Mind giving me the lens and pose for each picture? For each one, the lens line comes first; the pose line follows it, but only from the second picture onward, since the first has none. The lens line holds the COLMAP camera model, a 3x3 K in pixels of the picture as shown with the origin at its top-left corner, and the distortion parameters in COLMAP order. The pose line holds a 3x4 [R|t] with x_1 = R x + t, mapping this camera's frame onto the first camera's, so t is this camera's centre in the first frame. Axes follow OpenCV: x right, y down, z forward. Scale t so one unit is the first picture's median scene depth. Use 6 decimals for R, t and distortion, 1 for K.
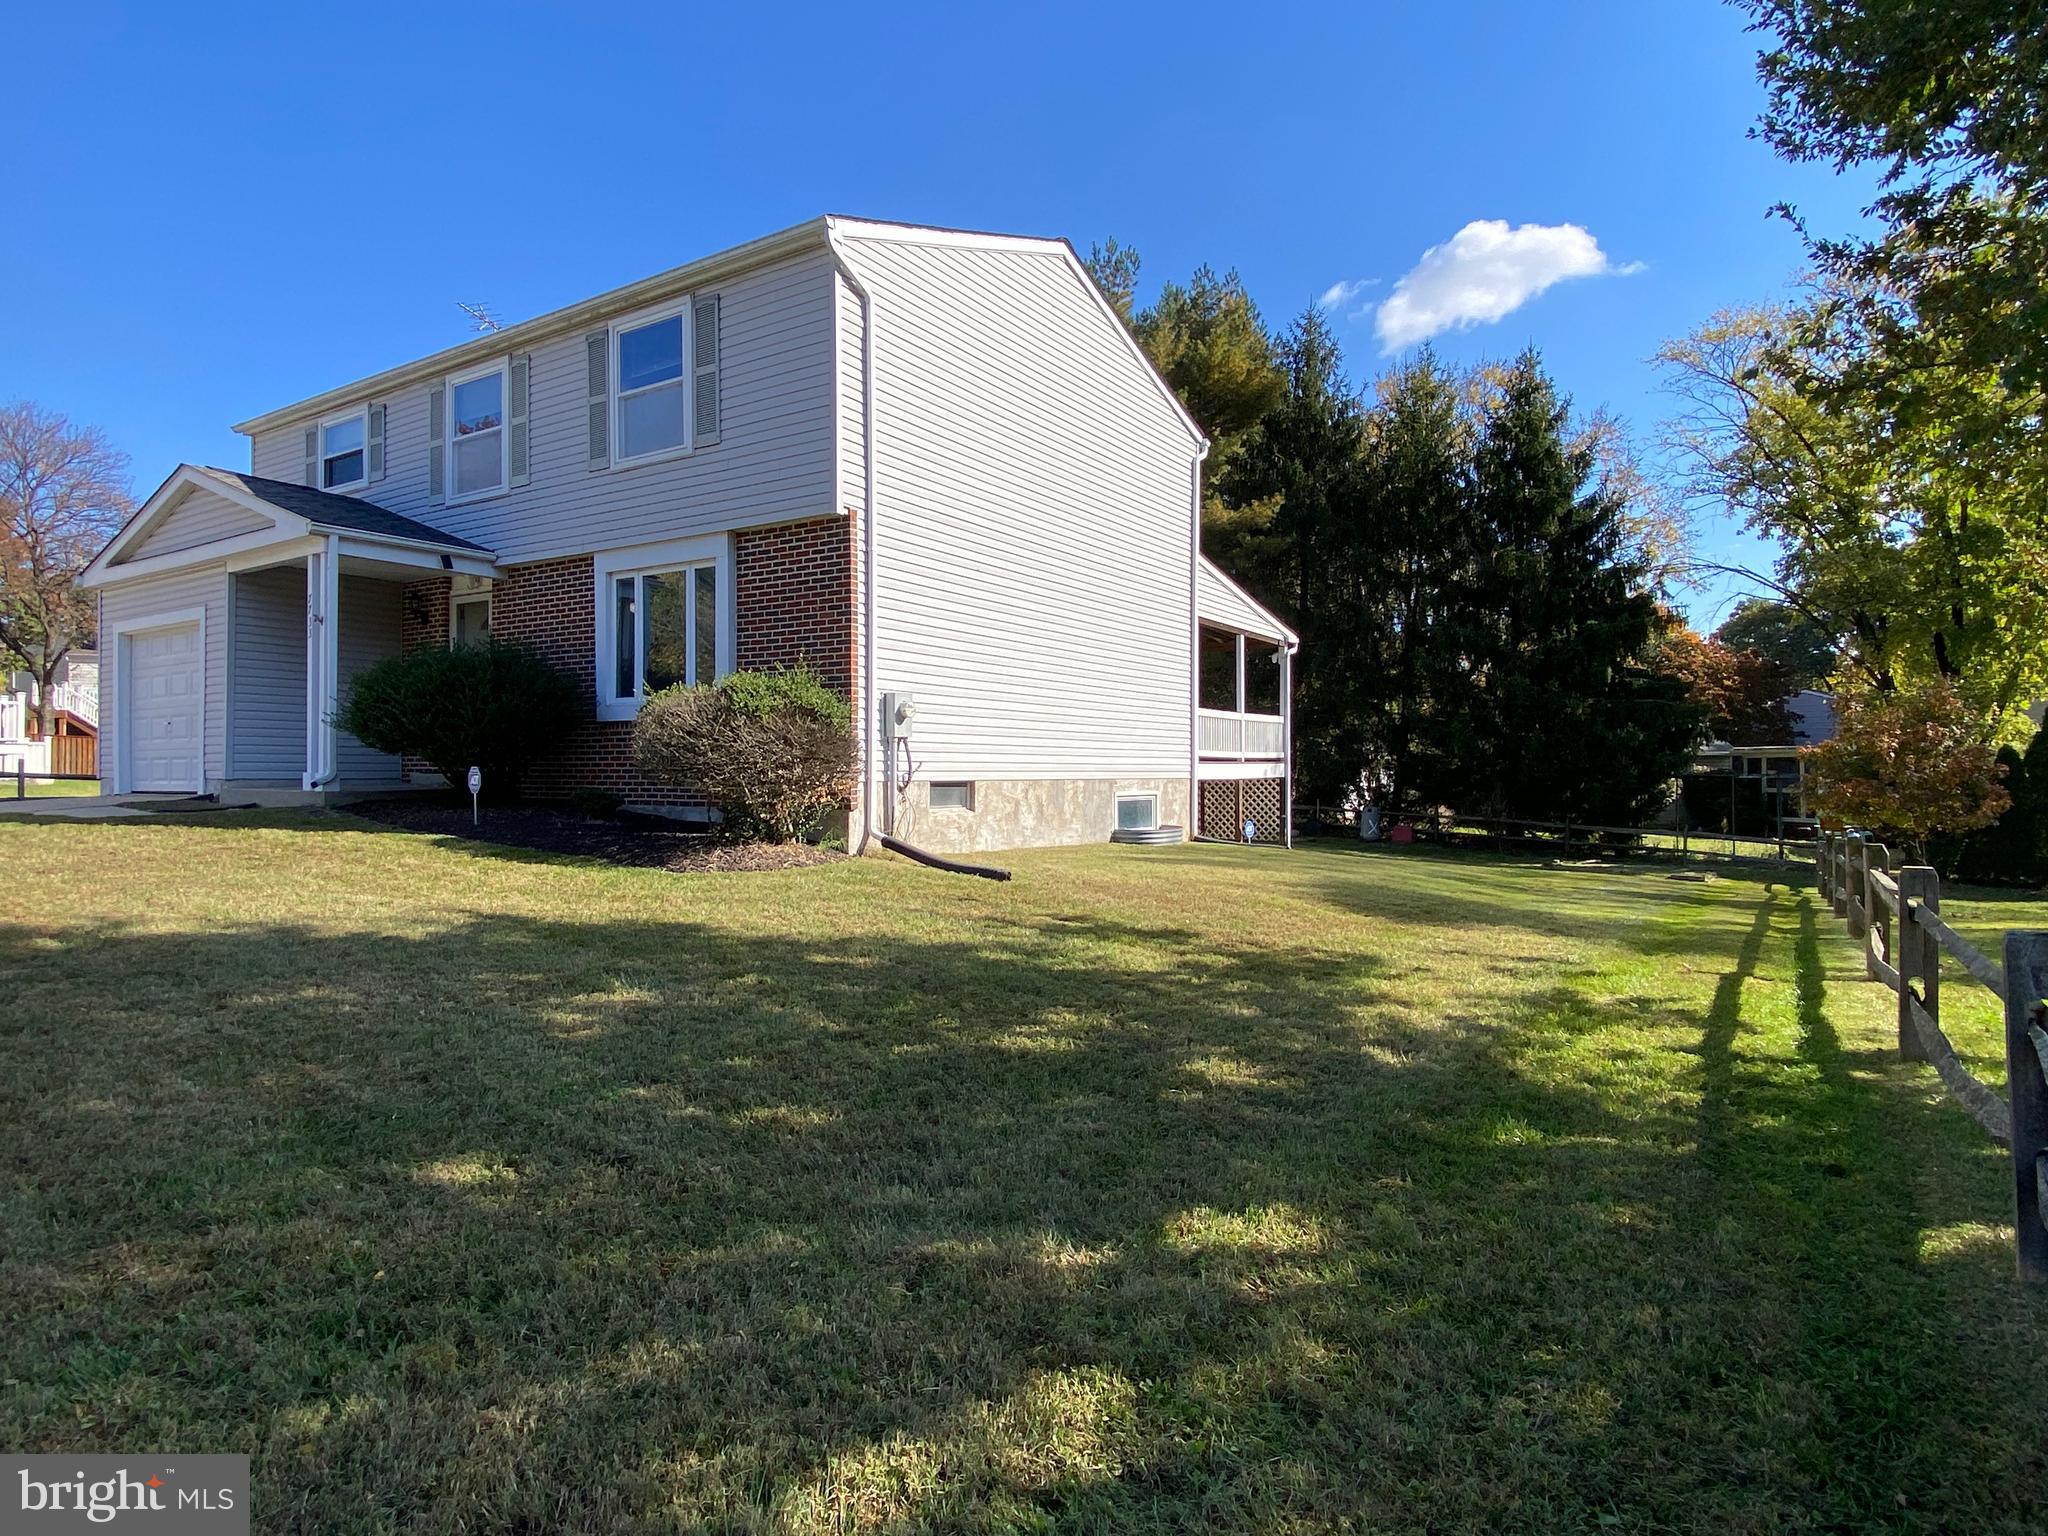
lens RADIAL K [[1119.6, 0, 1031.3], [0, 1119.6, 764.4], [0, 0, 1]] dist [0.014568, -0.034902]
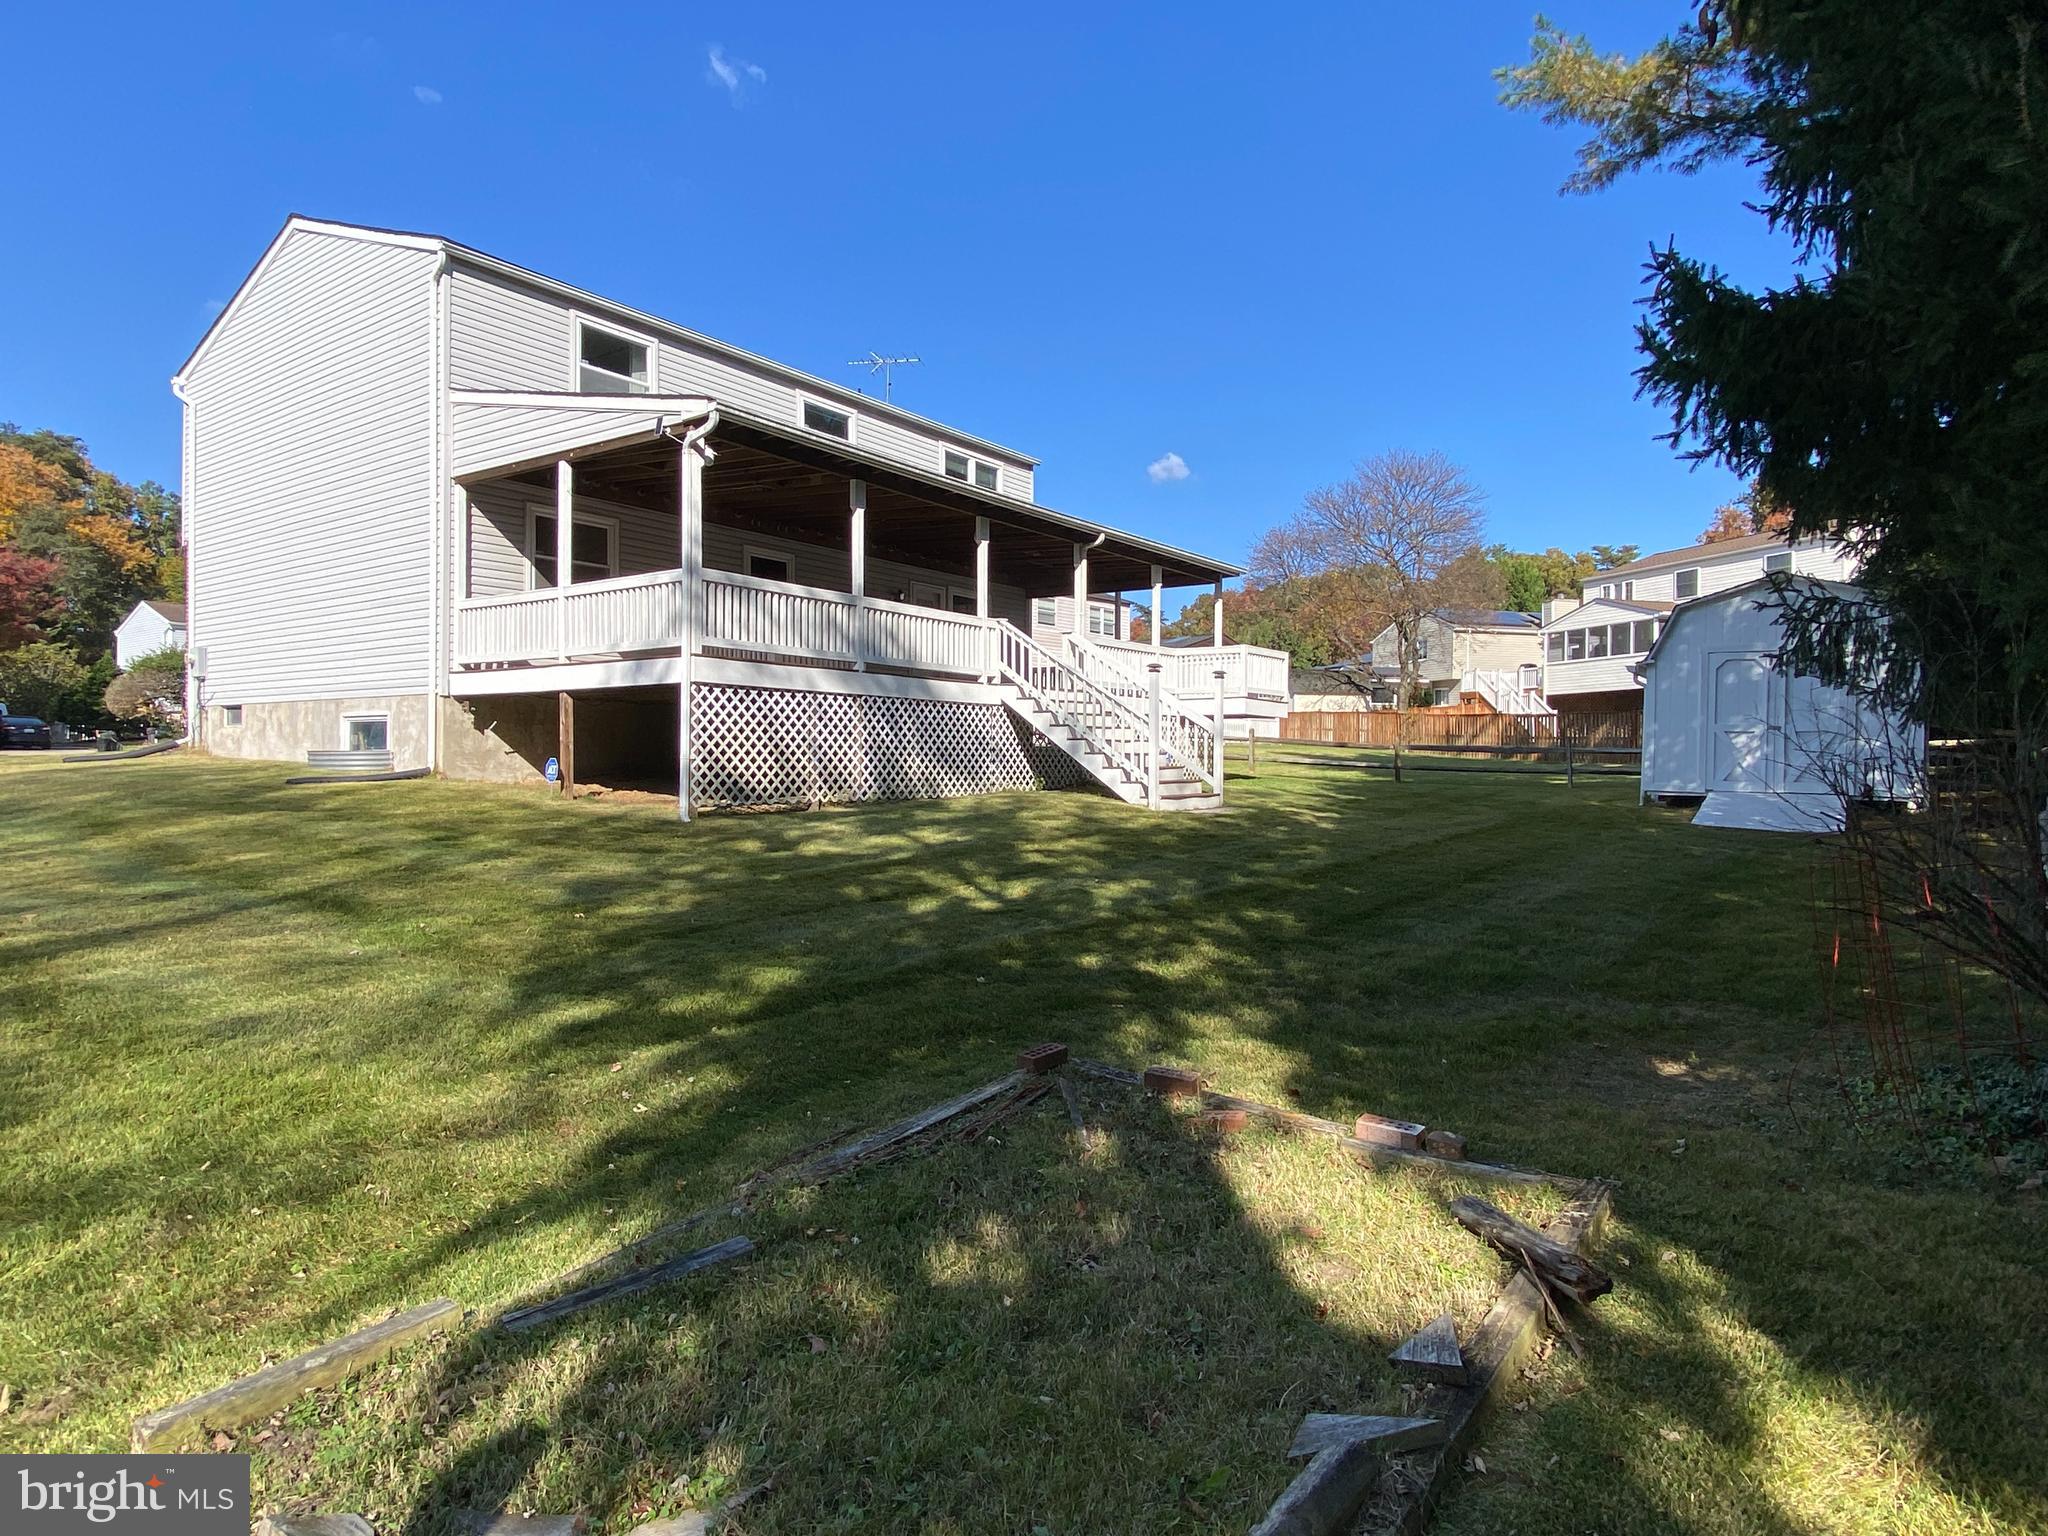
lens RADIAL K [[1135.5, 0, 1021.2], [0, 1135.5, 762.4], [0, 0, 1]] dist [0.088445, -0.084112]
pose [[-0.049202, -0.002637, -0.998785, 1.251054], [-0.000839, 0.999996, -0.002599, 0.084226], [0.998789, 0.000710, -0.049204, 1.954480]]
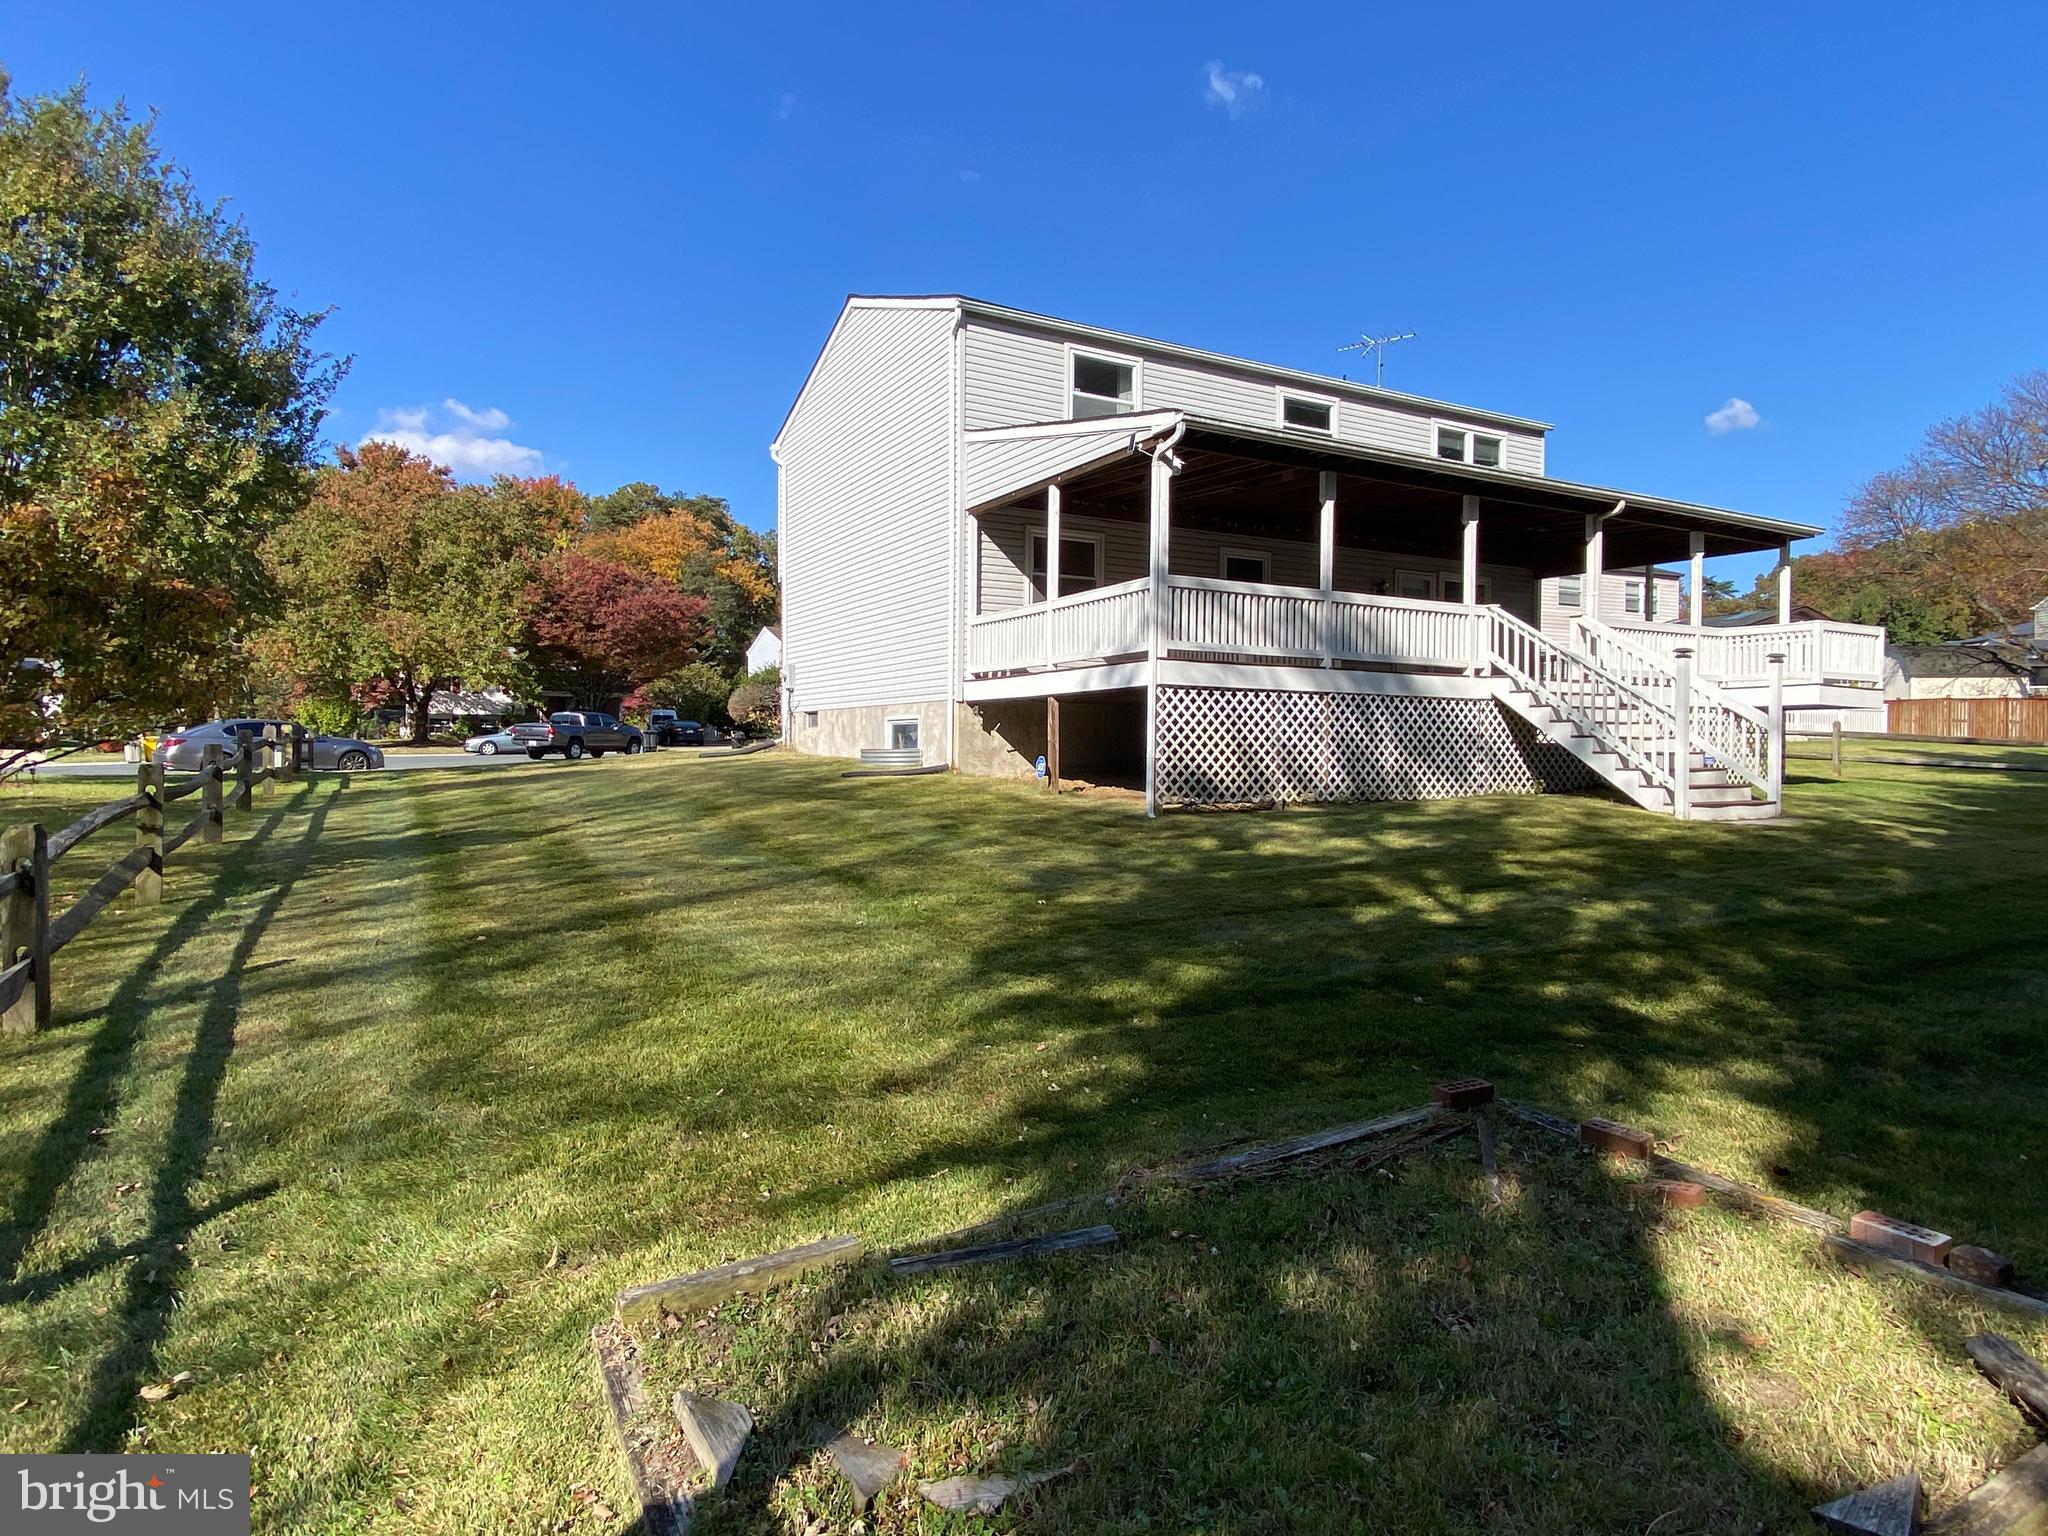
lens RADIAL K [[1134.3, 0, 1028.7], [0, 1134.3, 761.4], [0, 0, 1]] dist [0.074619, -0.075516]
pose [[-0.458286, -0.000618, -0.888804, 1.242922], [-0.006102, 0.999978, 0.002451, 0.080528], [0.888784, 0.006546, -0.458280, 1.985254]]
